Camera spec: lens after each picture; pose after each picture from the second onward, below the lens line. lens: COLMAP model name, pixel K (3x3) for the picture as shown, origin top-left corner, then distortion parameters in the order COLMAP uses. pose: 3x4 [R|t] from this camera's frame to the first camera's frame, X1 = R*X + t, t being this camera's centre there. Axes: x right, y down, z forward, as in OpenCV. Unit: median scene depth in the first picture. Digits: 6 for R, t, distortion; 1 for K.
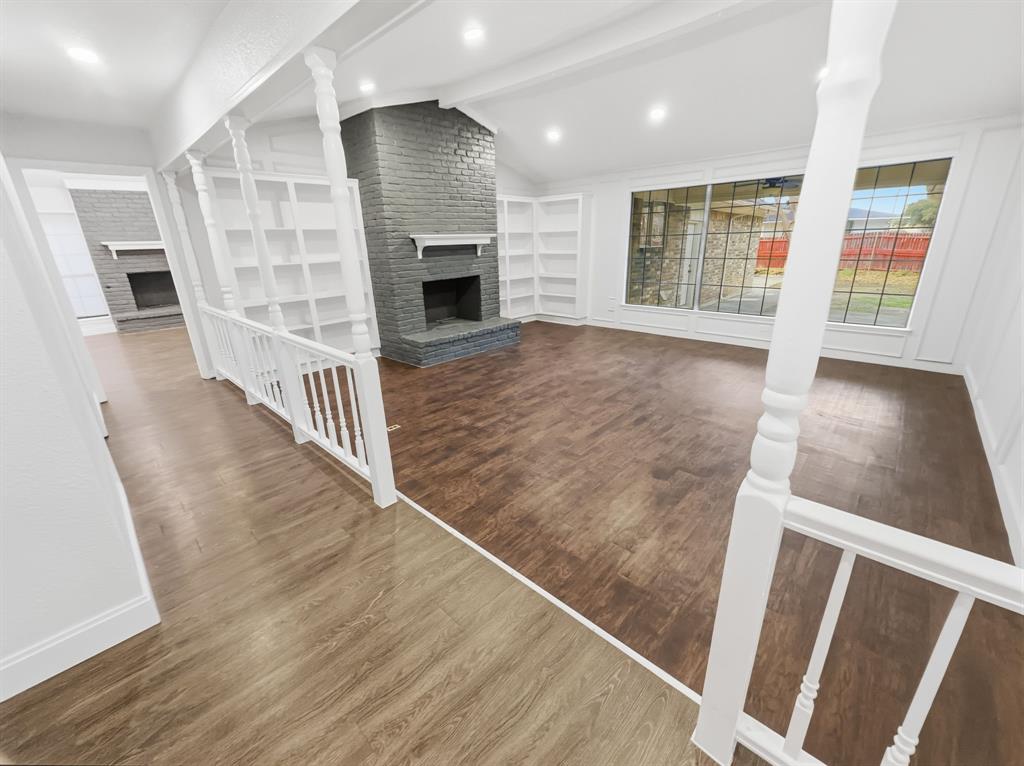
lens RADIAL K [[409.1, 0, 512.0], [0, 409.1, 383.0], [0, 0, 1]] dist [-0.000231, 0.000397]
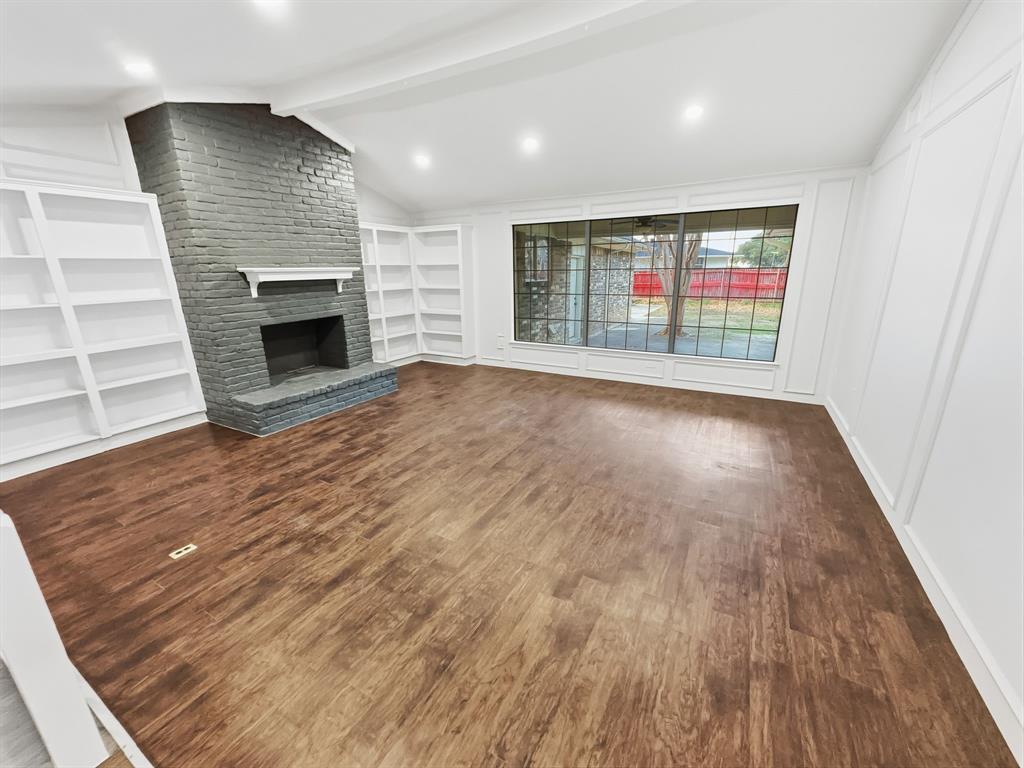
lens RADIAL K [[409.1, 0, 512.0], [0, 409.1, 384.0], [0, 0, 1]] dist [-0.000231, 0.000397]
pose [[0.970002, -0.054031, 0.237017, 0.060260], [0.069086, 0.996056, -0.055676, -0.060238], [-0.233074, 0.070380, 0.969909, 0.135135]]
